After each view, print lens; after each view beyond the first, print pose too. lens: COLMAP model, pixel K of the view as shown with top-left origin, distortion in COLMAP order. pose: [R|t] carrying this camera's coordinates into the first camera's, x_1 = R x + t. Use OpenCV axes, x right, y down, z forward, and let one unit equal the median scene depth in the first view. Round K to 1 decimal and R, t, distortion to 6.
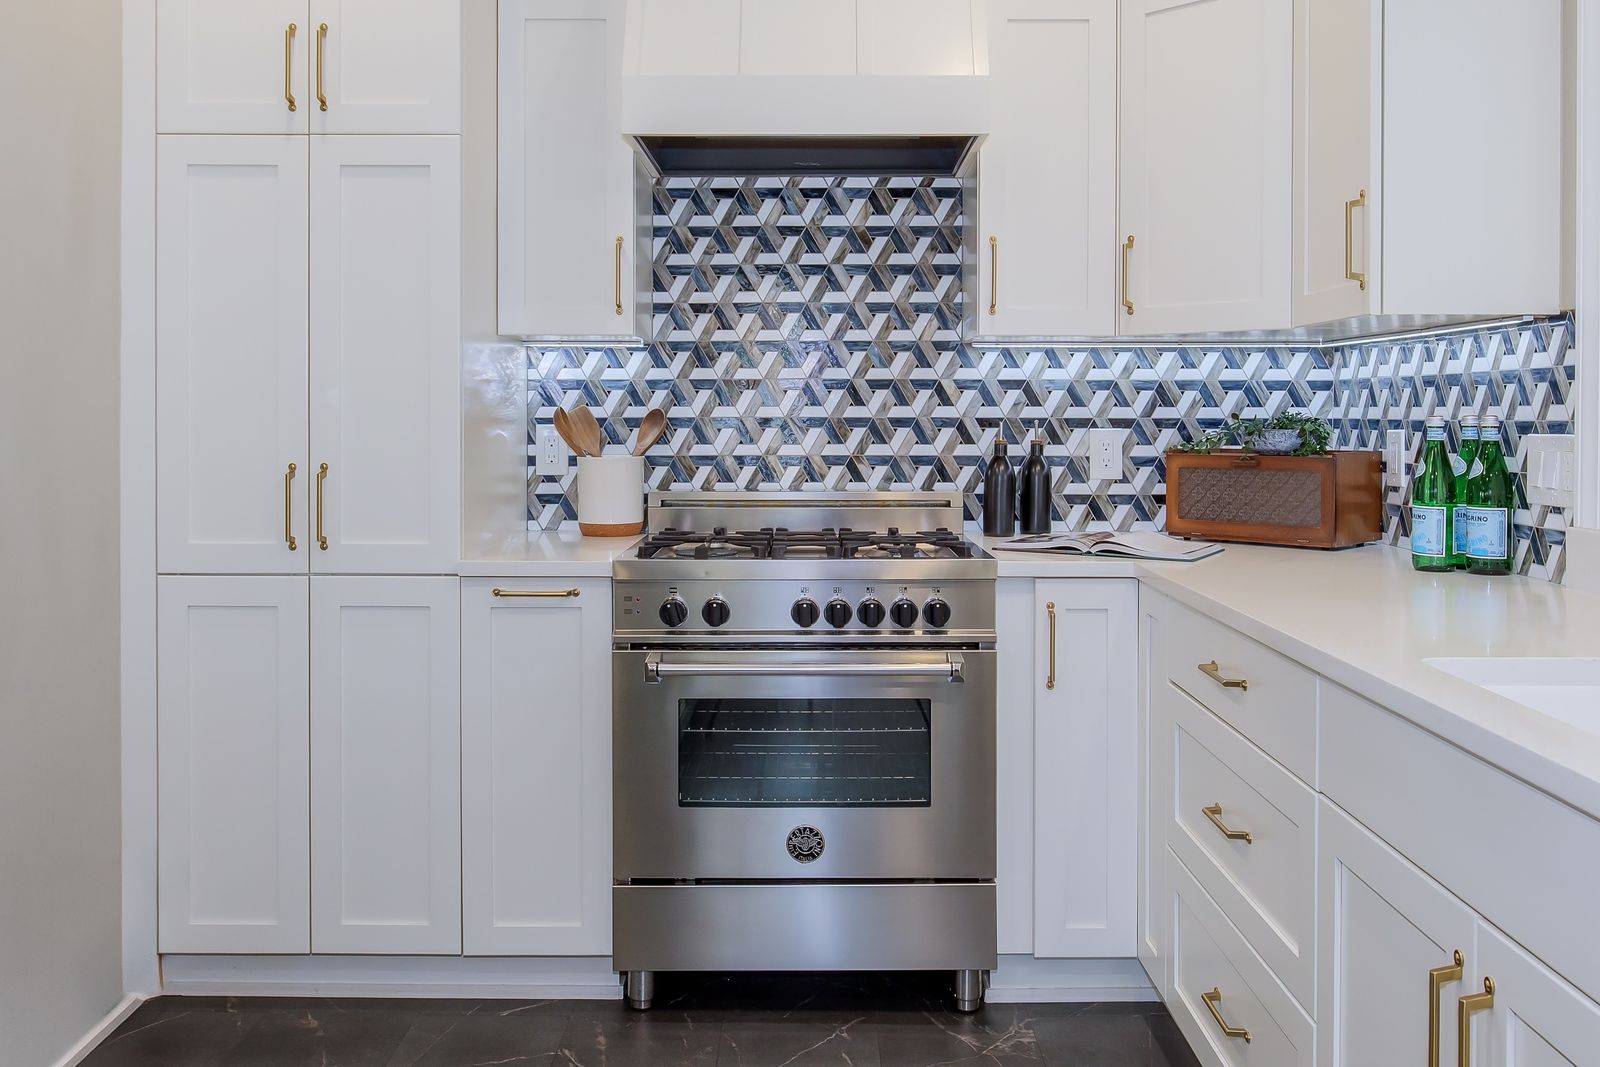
lens RADIAL K [[1357.8, 0, 800.1], [0, 1357.8, 421.7], [0, 0, 1]] dist [0.001485, -0.003831]
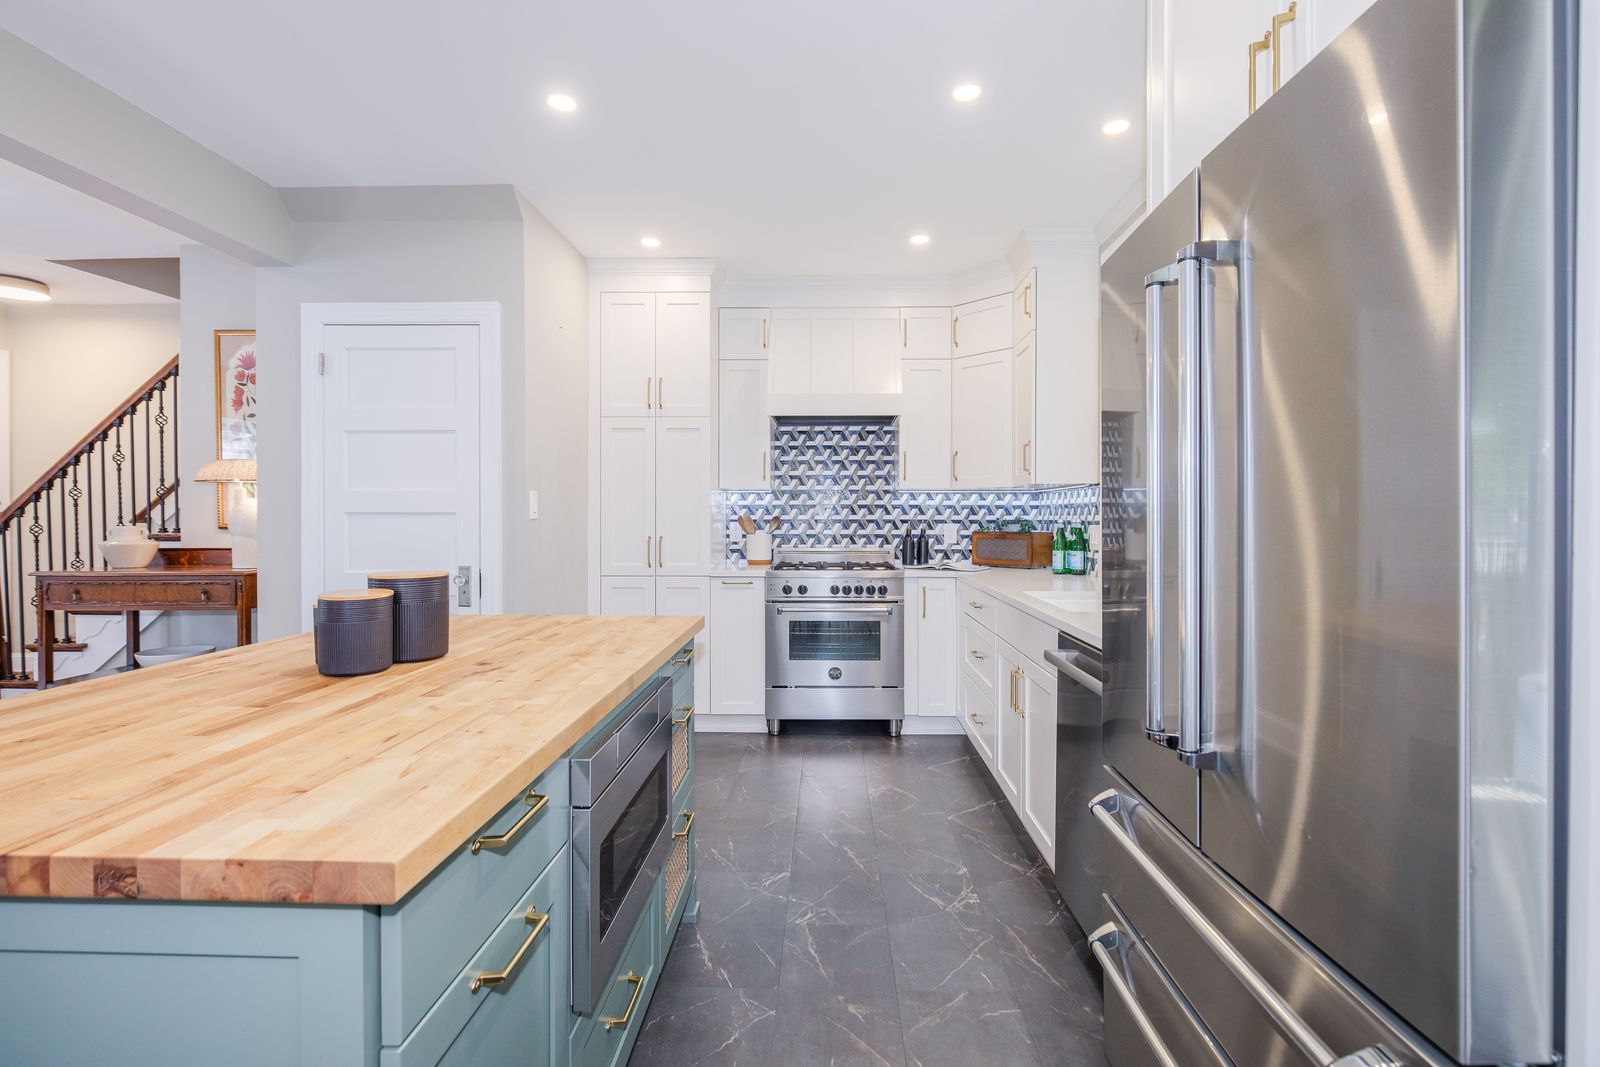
lens RADIAL K [[737.6, 0, 802.1], [0, 737.6, 521.6], [0, 0, 1]] dist [-0.000469, -0.000094]
pose [[0.999625, 0.000429, -0.027396, -0.017811], [-0.000459, 0.999999, -0.001087, 0.002531], [0.027396, 0.001099, 0.999624, -0.406746]]
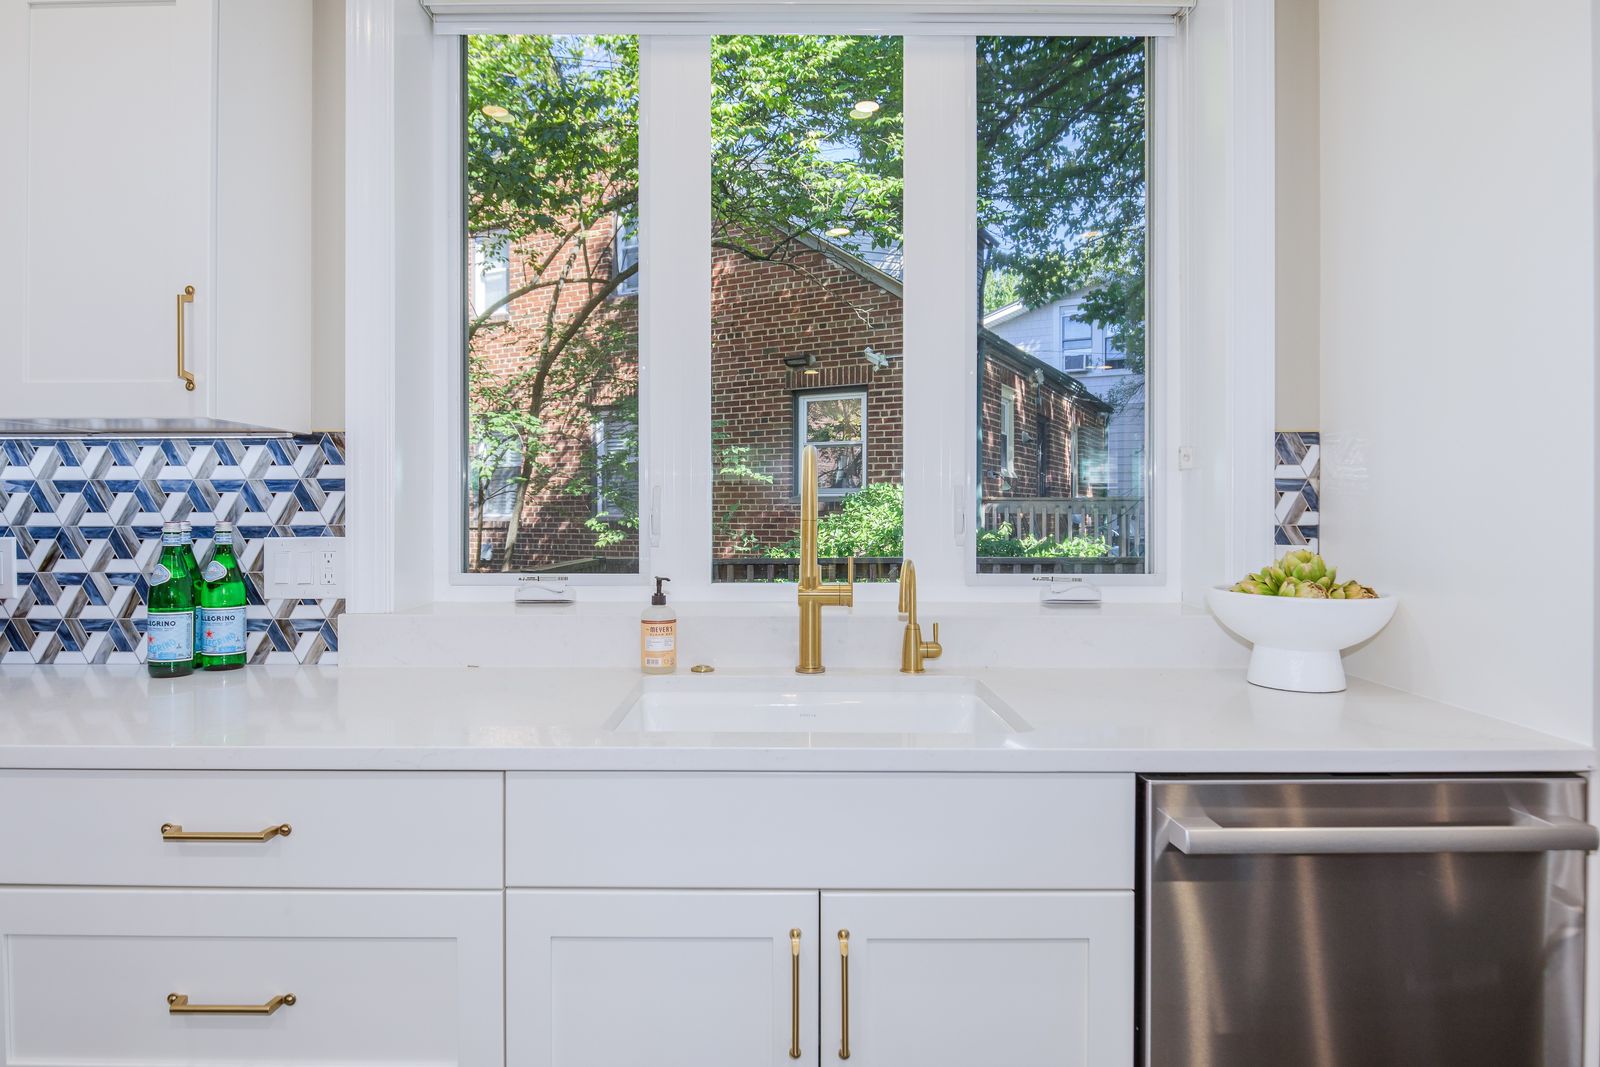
lens RADIAL K [[926.6, 0, 790.8], [0, 926.6, 522.0], [0, 0, 1]] dist [-0.016169, -0.002231]
pose [[-0.015052, -0.008940, 0.999847, -0.168191], [0.007211, 0.999933, 0.009049, -0.005396], [-0.999861, 0.007346, -0.014986, 0.419024]]
